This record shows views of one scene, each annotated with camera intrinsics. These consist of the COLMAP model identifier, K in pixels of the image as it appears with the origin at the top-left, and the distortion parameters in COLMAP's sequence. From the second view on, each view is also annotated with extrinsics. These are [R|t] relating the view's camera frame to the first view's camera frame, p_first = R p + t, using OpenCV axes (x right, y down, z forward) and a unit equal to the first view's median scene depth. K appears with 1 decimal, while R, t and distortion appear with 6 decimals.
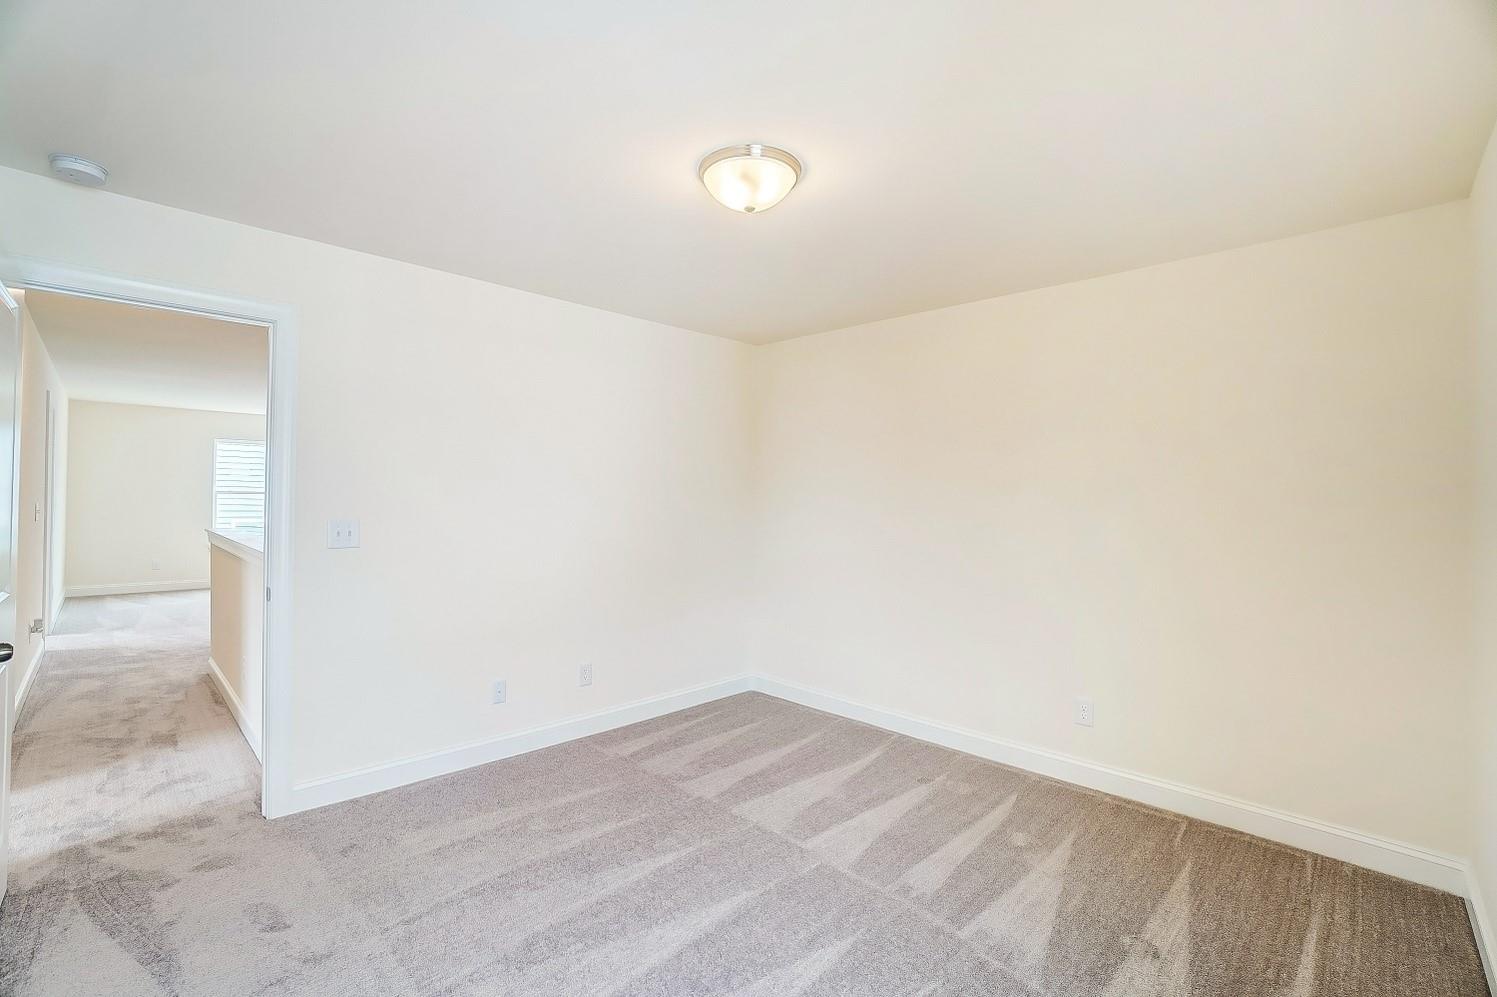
lens RADIAL K [[640.6, 0, 722.7], [0, 640.6, 498.5], [0, 0, 1]] dist [-0.000445, 0.000495]
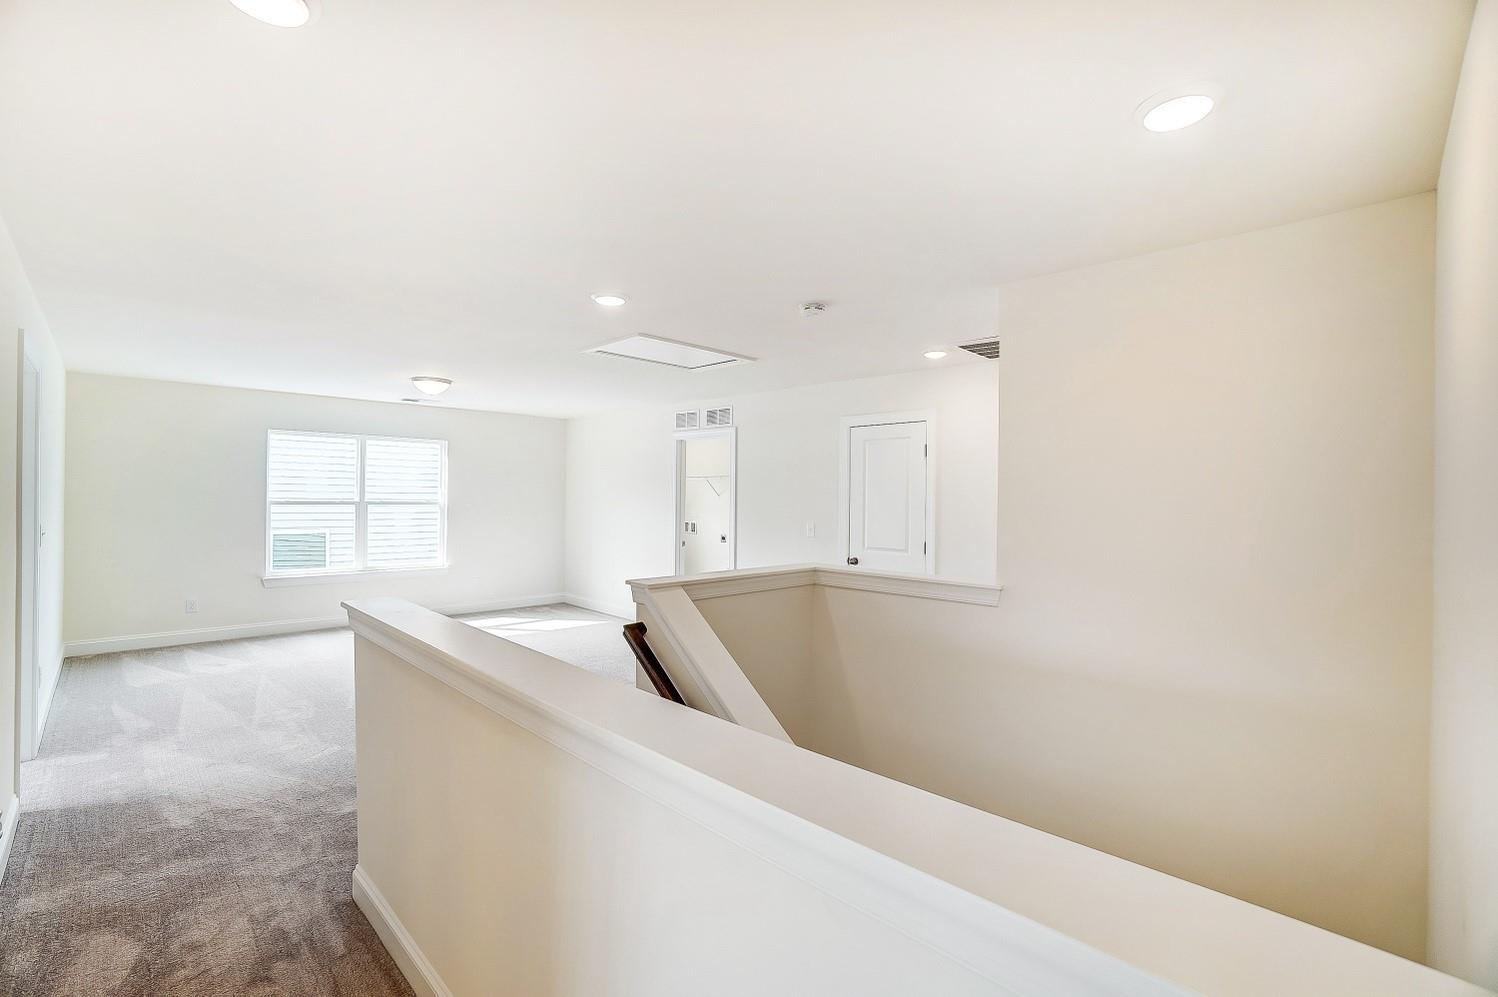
lens RADIAL K [[667.7, 0, 749.0], [0, 667.7, 498.5], [0, 0, 1]] dist [-0.000432, -0.000557]
pose [[0.999990, -0.003154, -0.003294, -0.298723], [0.003175, 0.999974, 0.006445, -0.021174], [0.003273, -0.006456, 0.999974, 0.297123]]
